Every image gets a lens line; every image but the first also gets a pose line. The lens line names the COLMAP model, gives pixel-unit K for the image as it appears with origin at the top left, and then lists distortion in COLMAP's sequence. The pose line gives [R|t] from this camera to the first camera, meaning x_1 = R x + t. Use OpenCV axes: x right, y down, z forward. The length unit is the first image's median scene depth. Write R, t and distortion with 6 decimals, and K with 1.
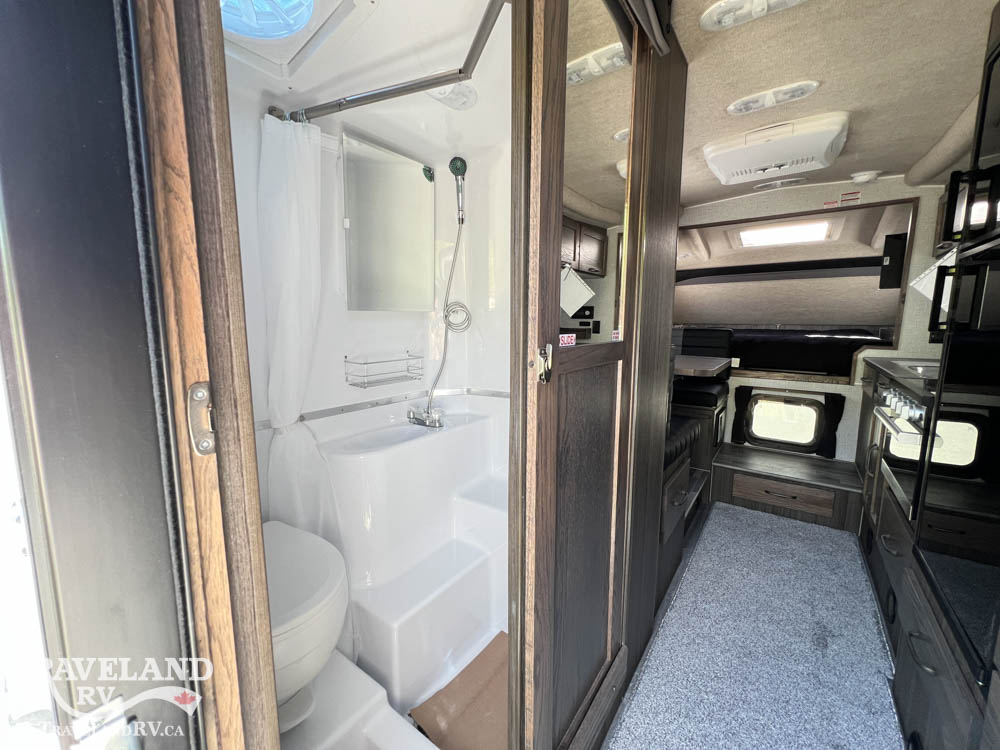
lens RADIAL K [[399.6, 0, 498.7], [0, 399.6, 372.6], [0, 0, 1]] dist [0.000793, 0.000063]
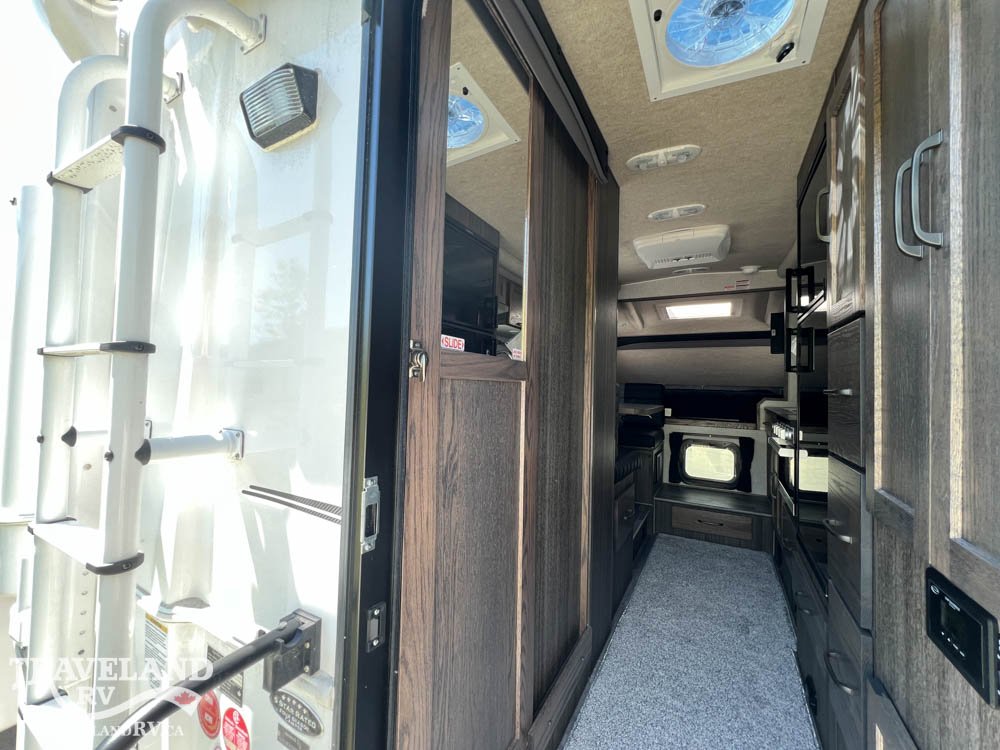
lens RADIAL K [[399.6, 0, 498.3], [0, 399.6, 374.5], [0, 0, 1]] dist [0.000793, 0.000063]
pose [[0.992160, 0.025918, 0.122259, -0.065790], [-0.006199, 0.987261, -0.158988, 0.069709], [-0.124822, 0.156984, 0.979681, -0.138796]]
